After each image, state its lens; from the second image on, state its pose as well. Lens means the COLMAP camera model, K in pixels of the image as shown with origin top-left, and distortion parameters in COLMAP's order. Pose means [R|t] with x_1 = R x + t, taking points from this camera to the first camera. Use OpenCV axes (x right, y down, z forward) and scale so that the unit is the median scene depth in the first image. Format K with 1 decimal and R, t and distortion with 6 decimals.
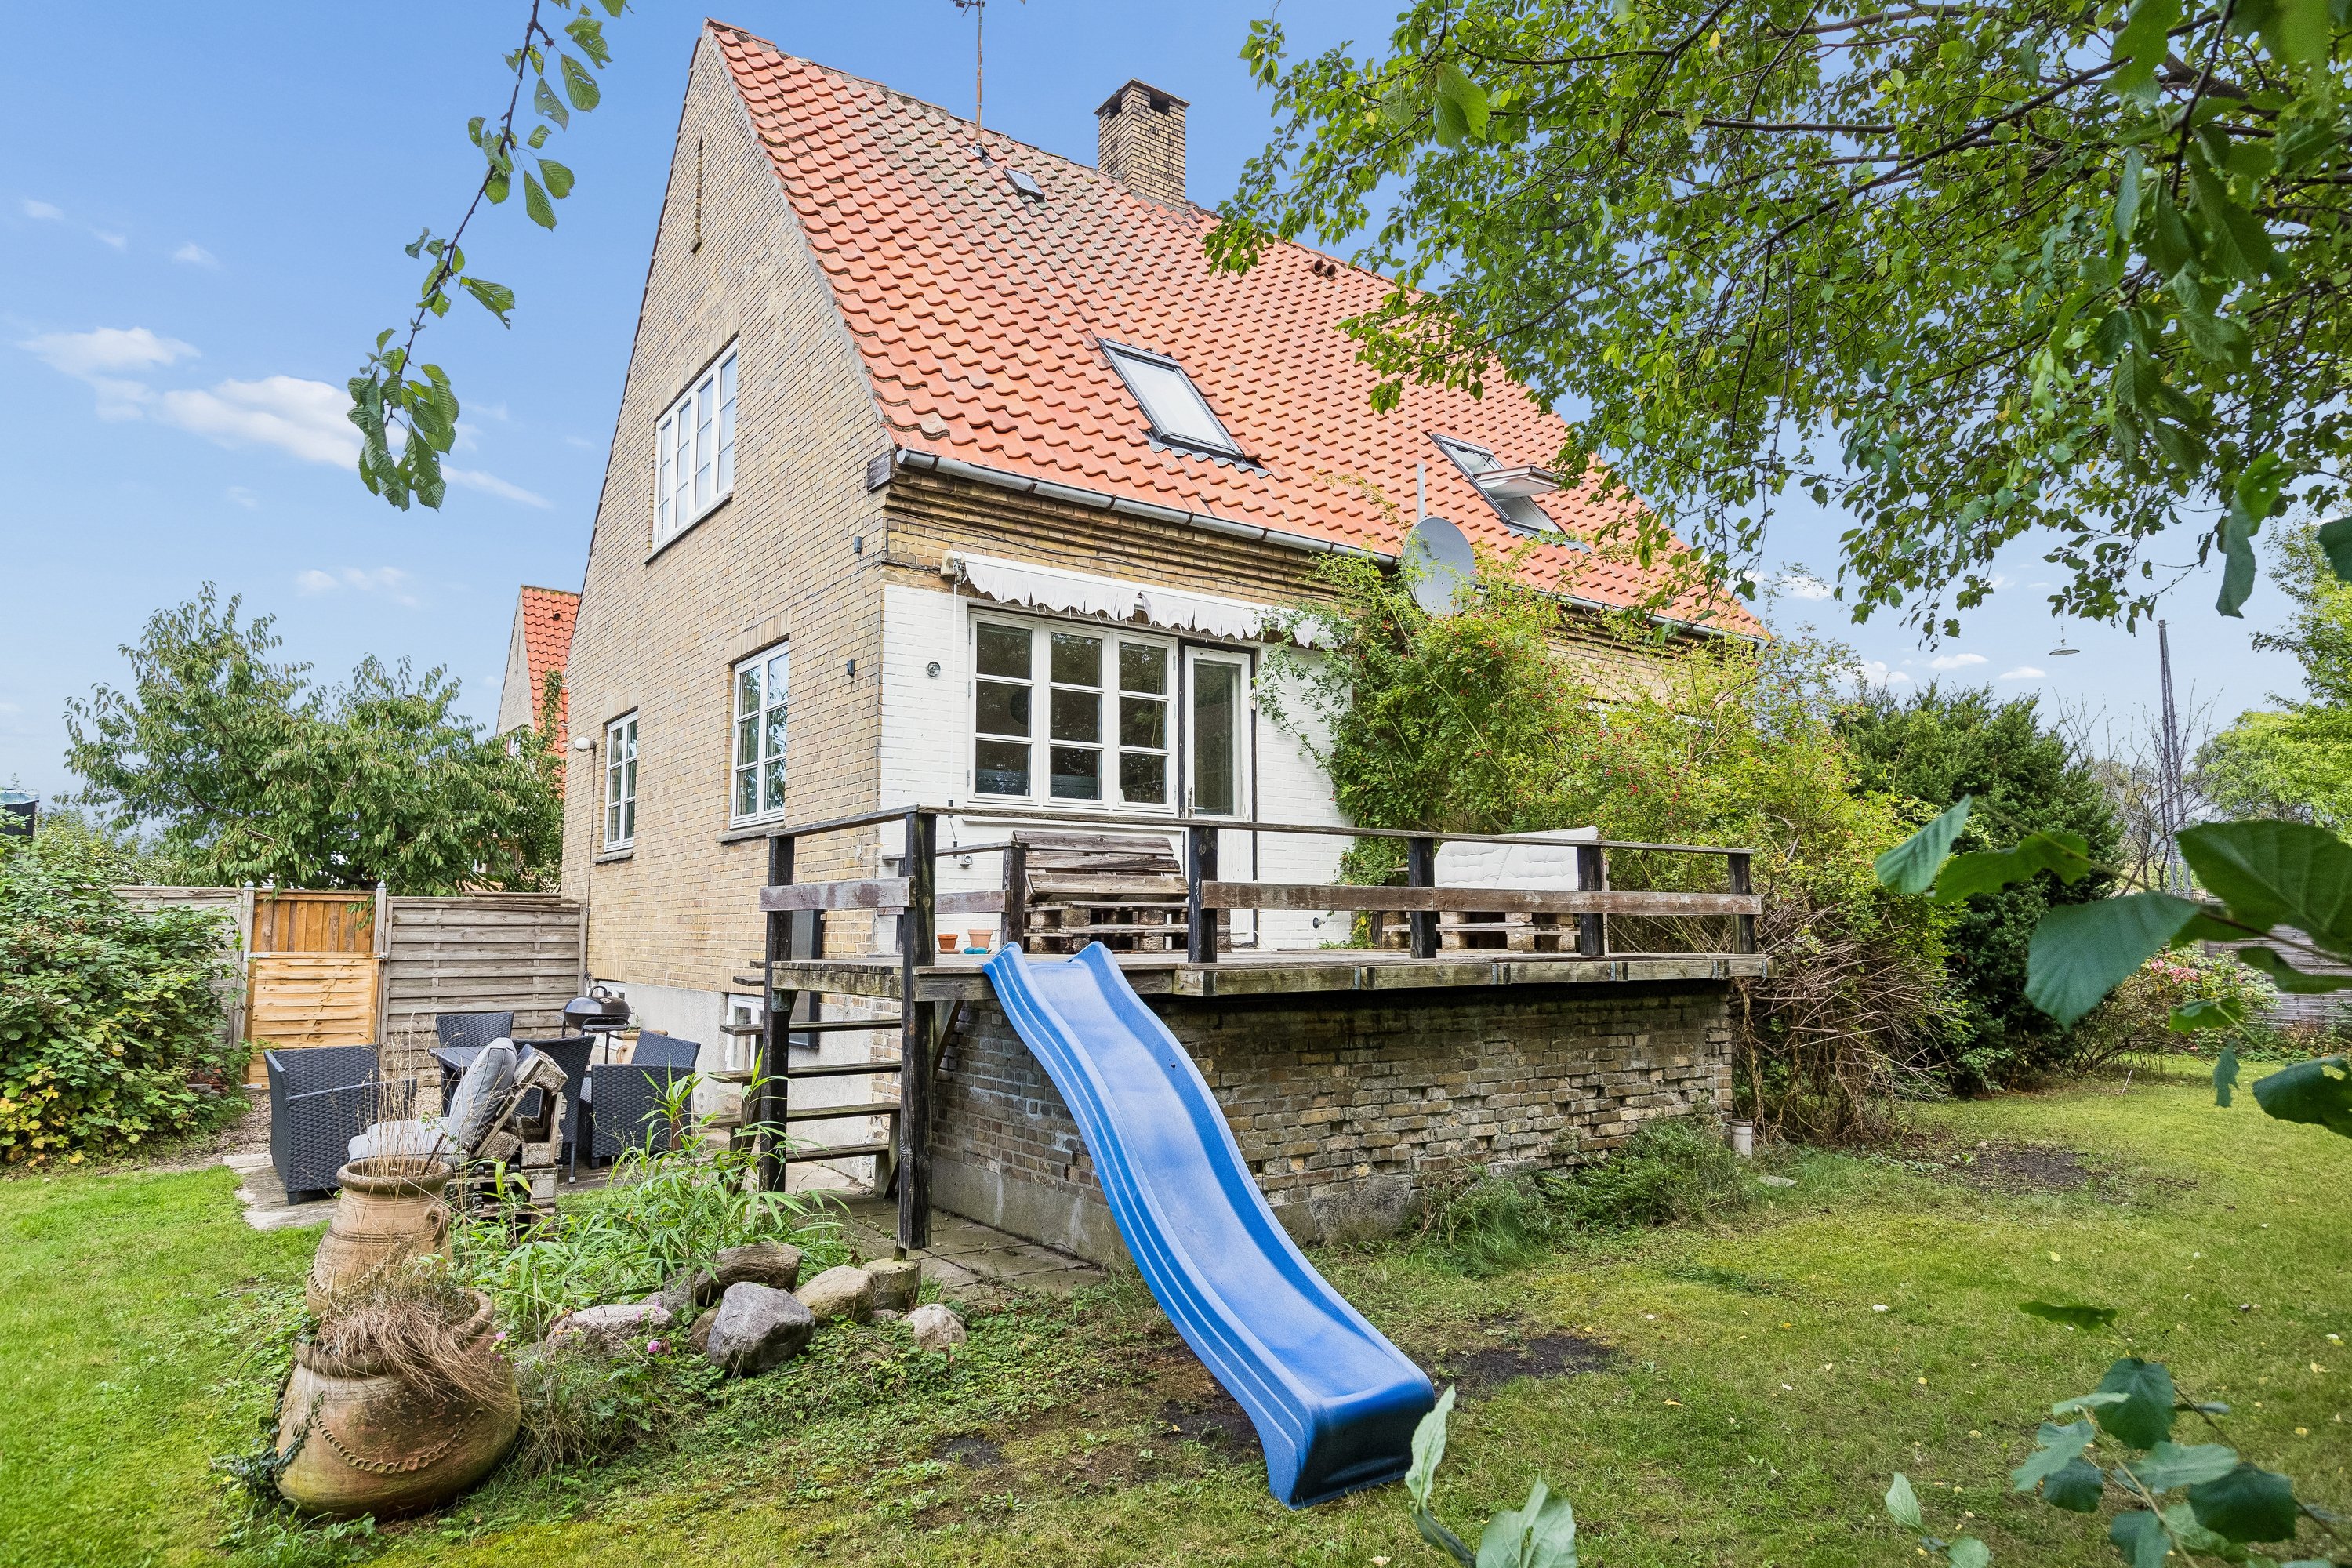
lens RADIAL K [[1391.7, 0, 1176.0], [0, 1391.7, 784.0], [0, 0, 1]] dist [-0.000790, 0.000843]
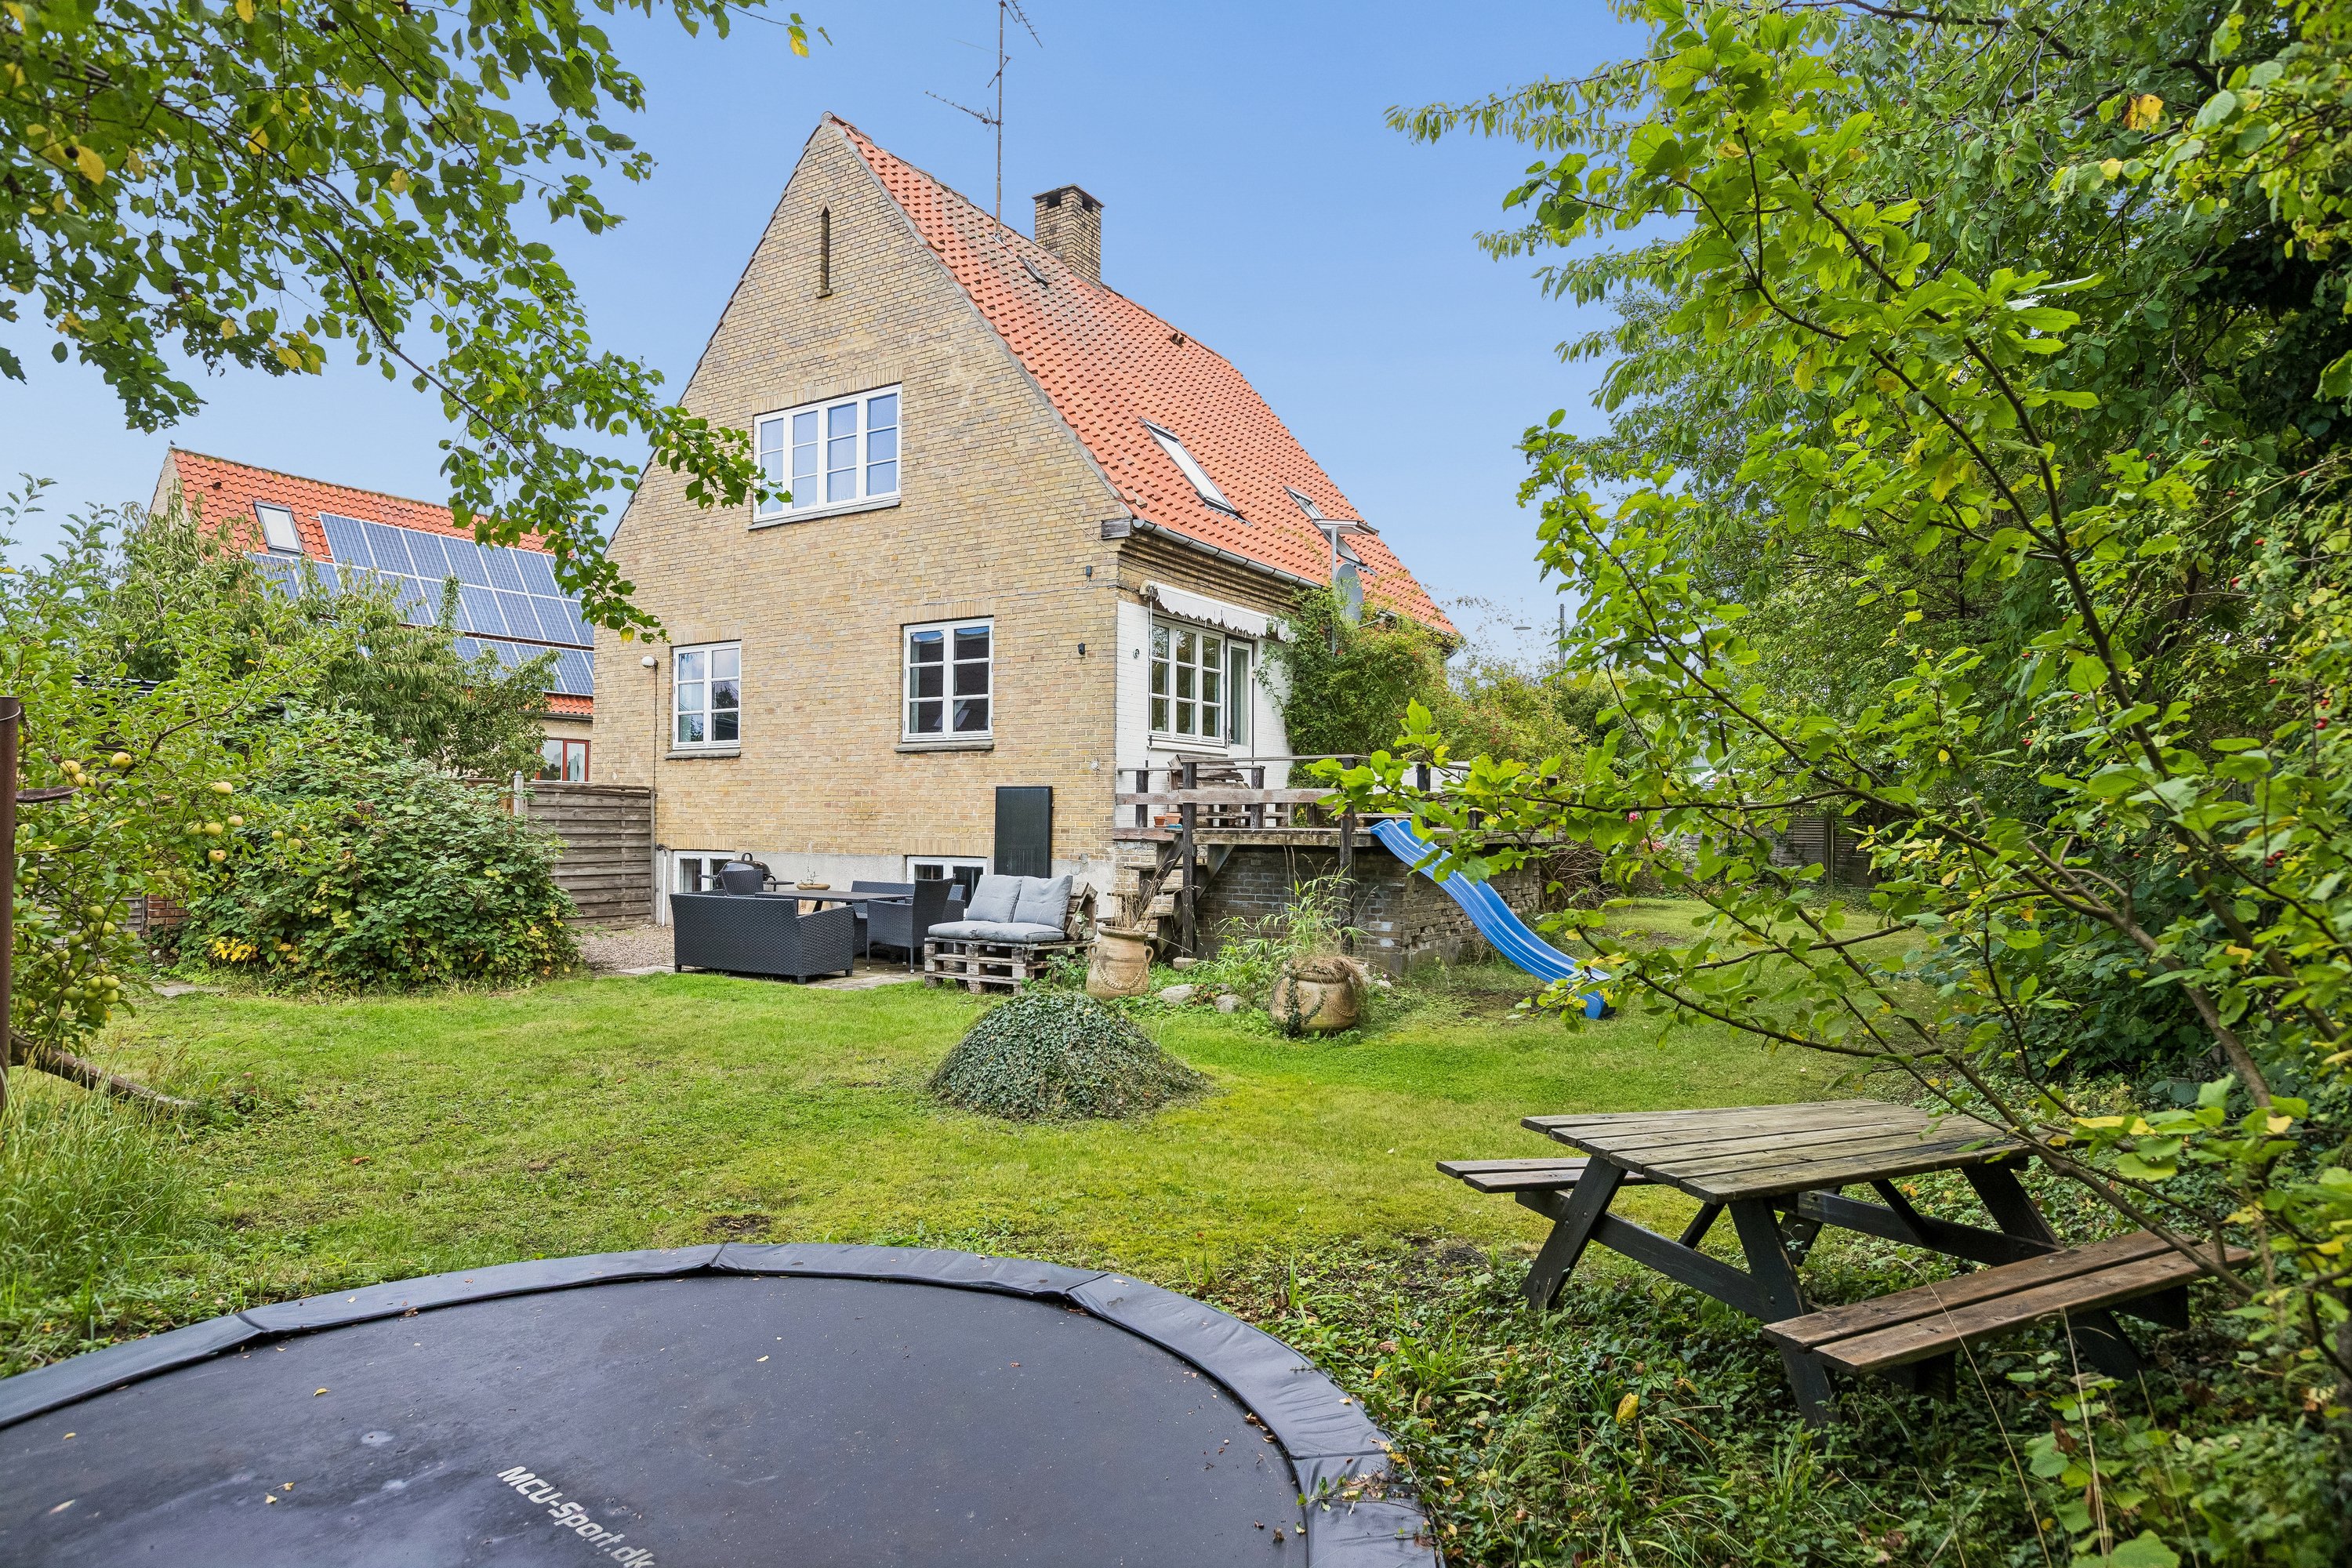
lens RADIAL K [[1333.2, 0, 1176.0], [0, 1333.2, 784.0], [0, 0, 1]] dist [0.003192, -0.001249]
pose [[0.921941, 0.017884, 0.386918, -0.617303], [-0.048196, 0.996467, 0.068781, -0.033959], [-0.384321, -0.082059, 0.919545, -0.387244]]
